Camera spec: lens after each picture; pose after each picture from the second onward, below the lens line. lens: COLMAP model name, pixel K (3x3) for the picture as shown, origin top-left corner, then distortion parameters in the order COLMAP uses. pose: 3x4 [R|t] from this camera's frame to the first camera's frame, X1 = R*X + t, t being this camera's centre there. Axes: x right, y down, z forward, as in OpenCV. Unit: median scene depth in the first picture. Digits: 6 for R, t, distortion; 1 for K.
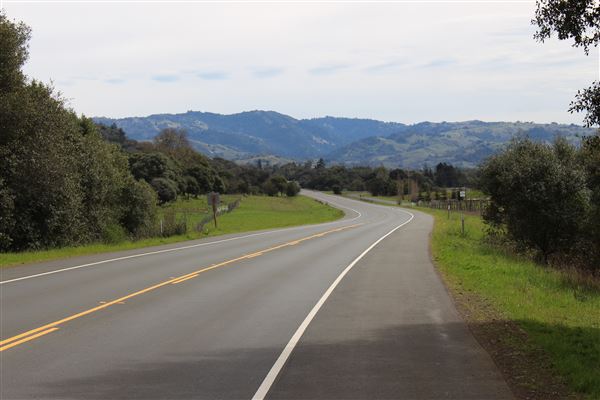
lens RADIAL K [[1573.8, 0, 300.0], [0, 1573.8, 199.7], [0, 0, 1]] dist [-0.123296, 0.000000]
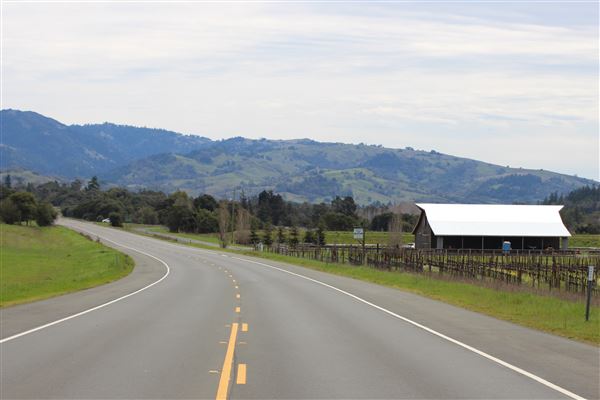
lens RADIAL K [[1573.8, 0, 299.2], [0, 1573.8, 200.9], [0, 0, 1]] dist [-0.123296, 0.000000]
pose [[0.988621, 0.051859, 0.141209, 0.004916], [-0.048192, 0.998409, -0.029274, 0.000884], [-0.142502, 0.022135, 0.989547, 0.265003]]
